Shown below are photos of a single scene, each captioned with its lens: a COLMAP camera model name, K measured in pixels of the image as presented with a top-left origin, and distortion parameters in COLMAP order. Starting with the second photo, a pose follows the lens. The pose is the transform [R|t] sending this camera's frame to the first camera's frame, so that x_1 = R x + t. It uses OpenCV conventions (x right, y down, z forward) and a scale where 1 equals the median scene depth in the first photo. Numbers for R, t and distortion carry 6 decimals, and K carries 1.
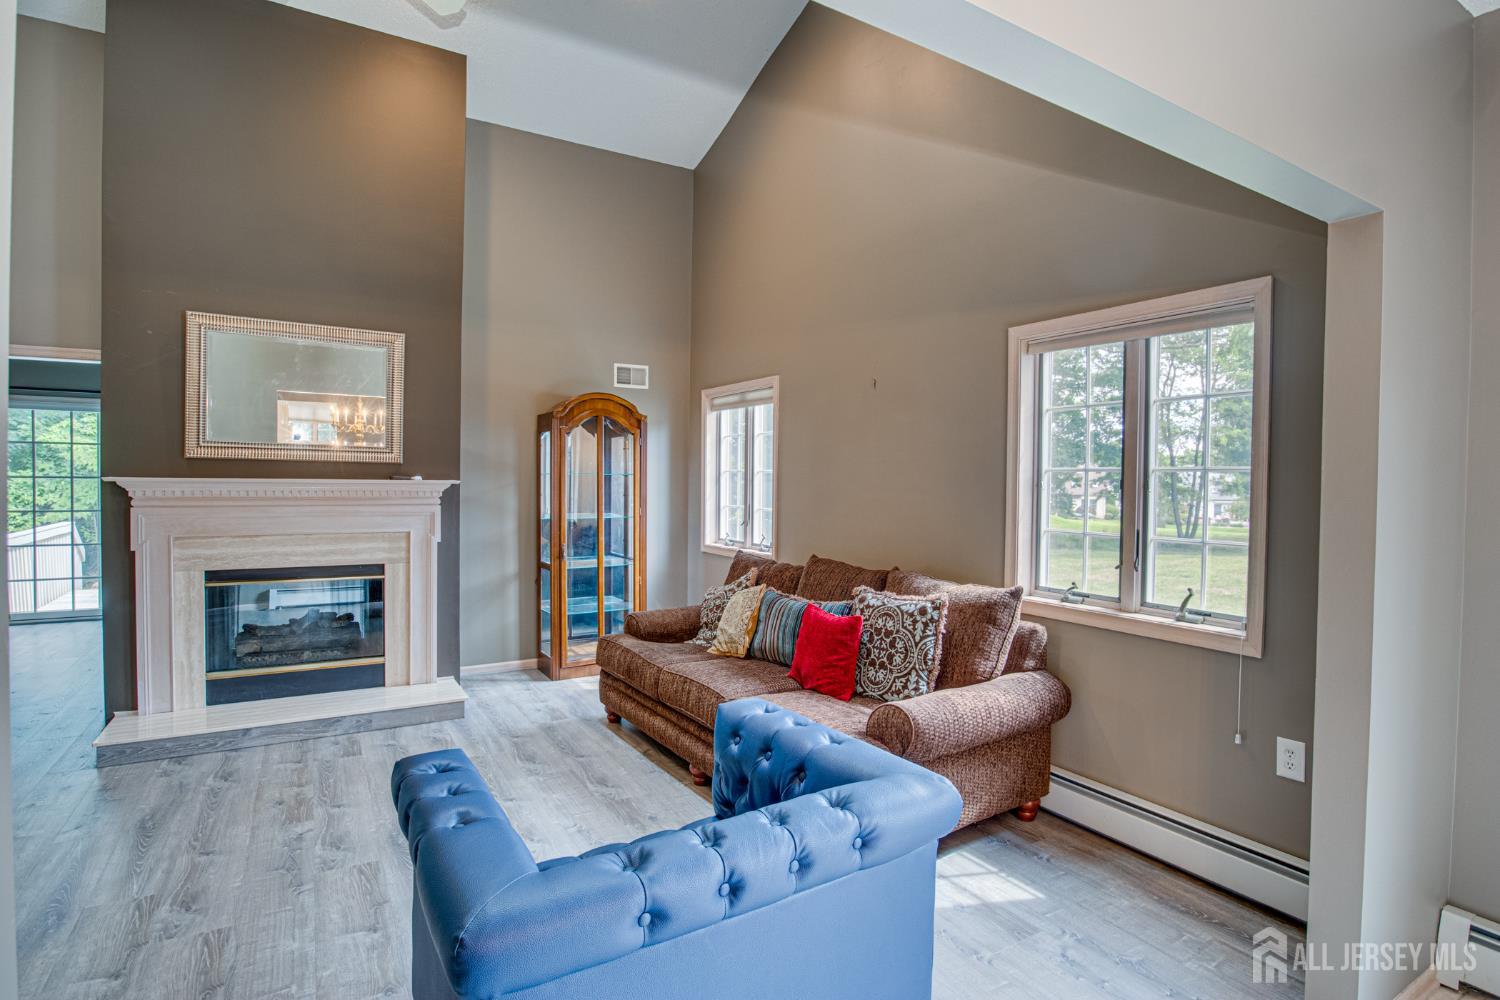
lens RADIAL K [[750.7, 0, 761.6], [0, 750.7, 494.6], [0, 0, 1]] dist [-0.030738, 0.002627]
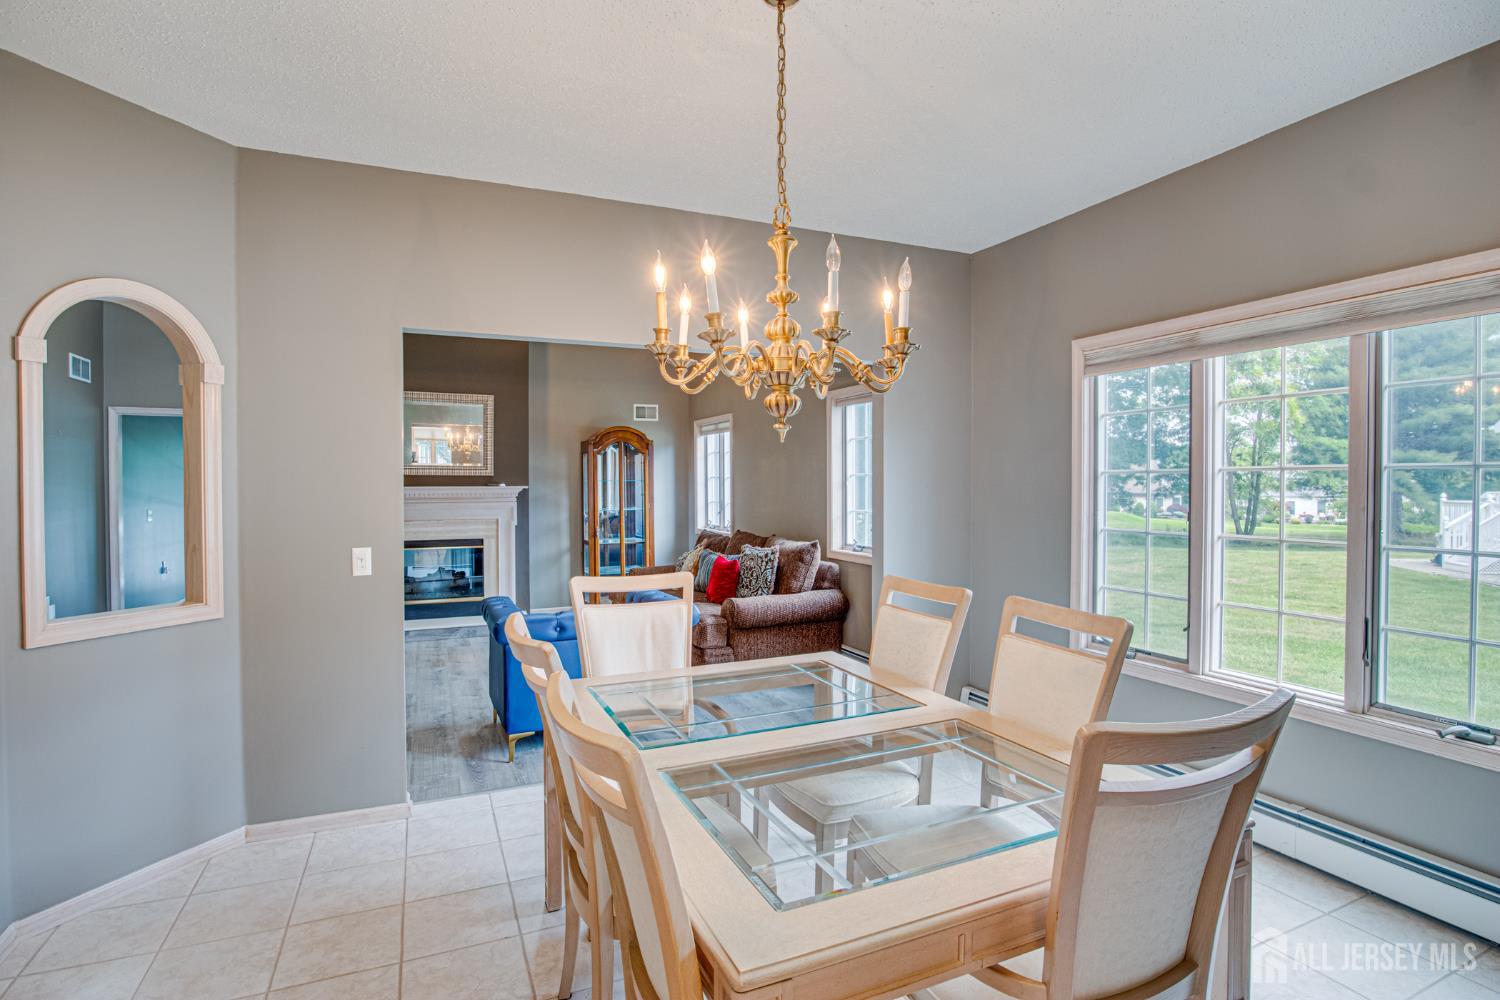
lens RADIAL K [[750.7, 0, 761.6], [0, 750.7, 494.6], [0, 0, 1]] dist [-0.030738, 0.002627]
pose [[0.992635, -0.012380, -0.120505, 0.248780], [0.011862, 0.999917, -0.005015, 0.011354], [0.120557, 0.003549, 0.992700, -0.461504]]
